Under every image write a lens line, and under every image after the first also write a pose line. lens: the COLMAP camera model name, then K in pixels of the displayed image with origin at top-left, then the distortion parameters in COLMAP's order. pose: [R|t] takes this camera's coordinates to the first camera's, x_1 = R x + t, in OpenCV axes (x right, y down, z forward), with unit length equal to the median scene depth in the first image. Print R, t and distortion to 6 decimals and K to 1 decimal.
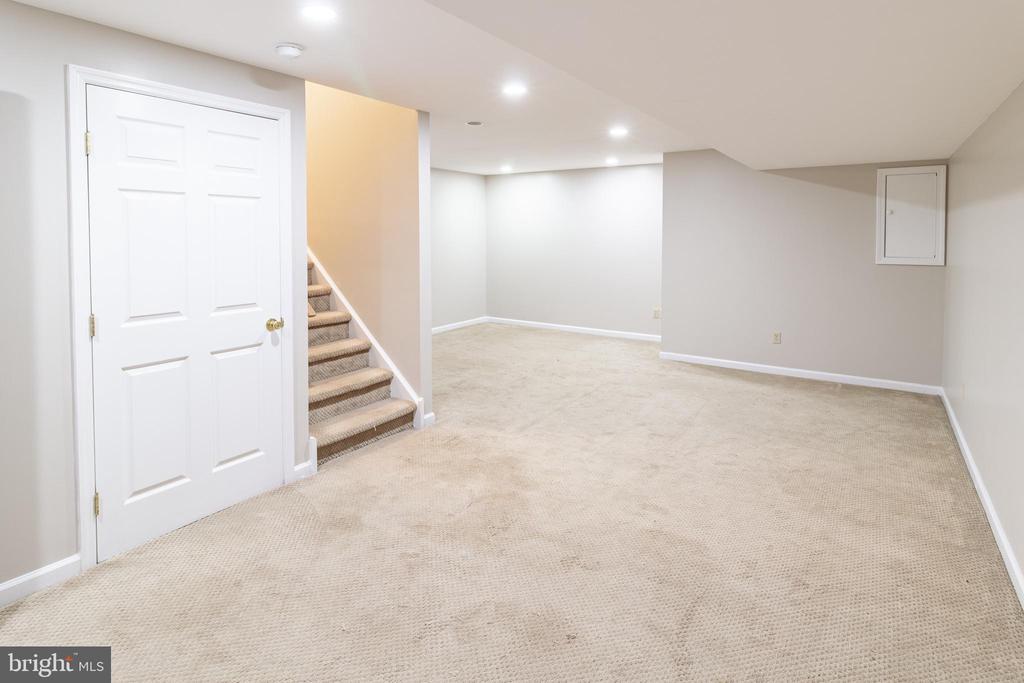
lens RADIAL K [[518.1, 0, 512.0], [0, 518.1, 341.5], [0, 0, 1]] dist [0.000325, 0.000047]
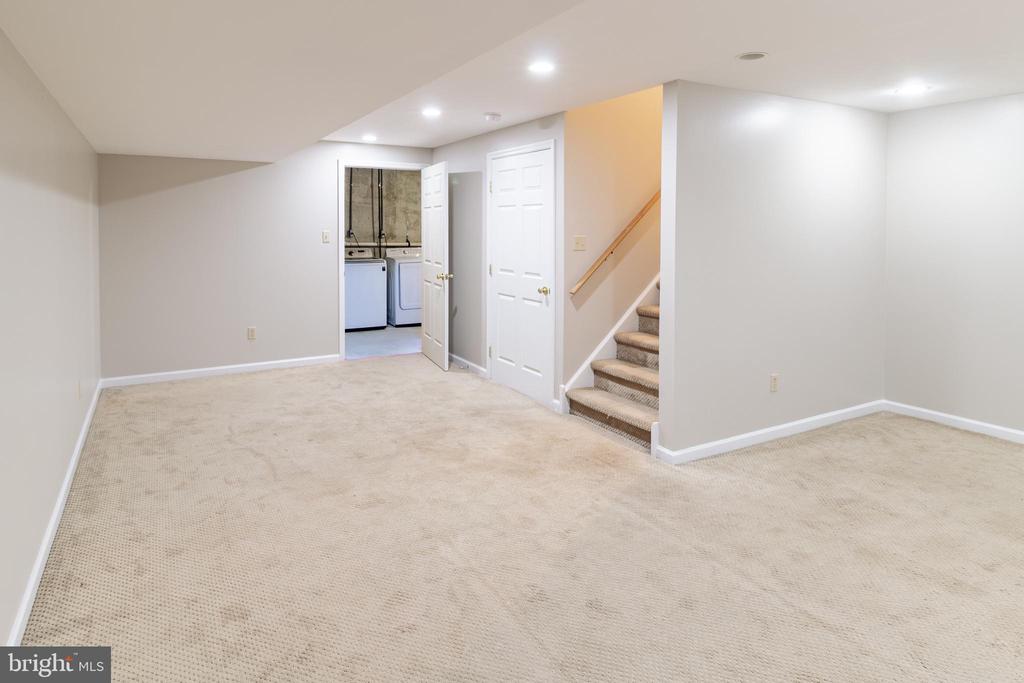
lens RADIAL K [[583.0, 0, 512.0], [0, 583.0, 341.5], [0, 0, 1]] dist [-0.000214, -0.000064]
pose [[-0.431242, 0.180534, -0.883990, 0.844334], [-0.183897, 0.941620, 0.282016, -0.277361], [0.883296, 0.284180, -0.372867, 1.269127]]
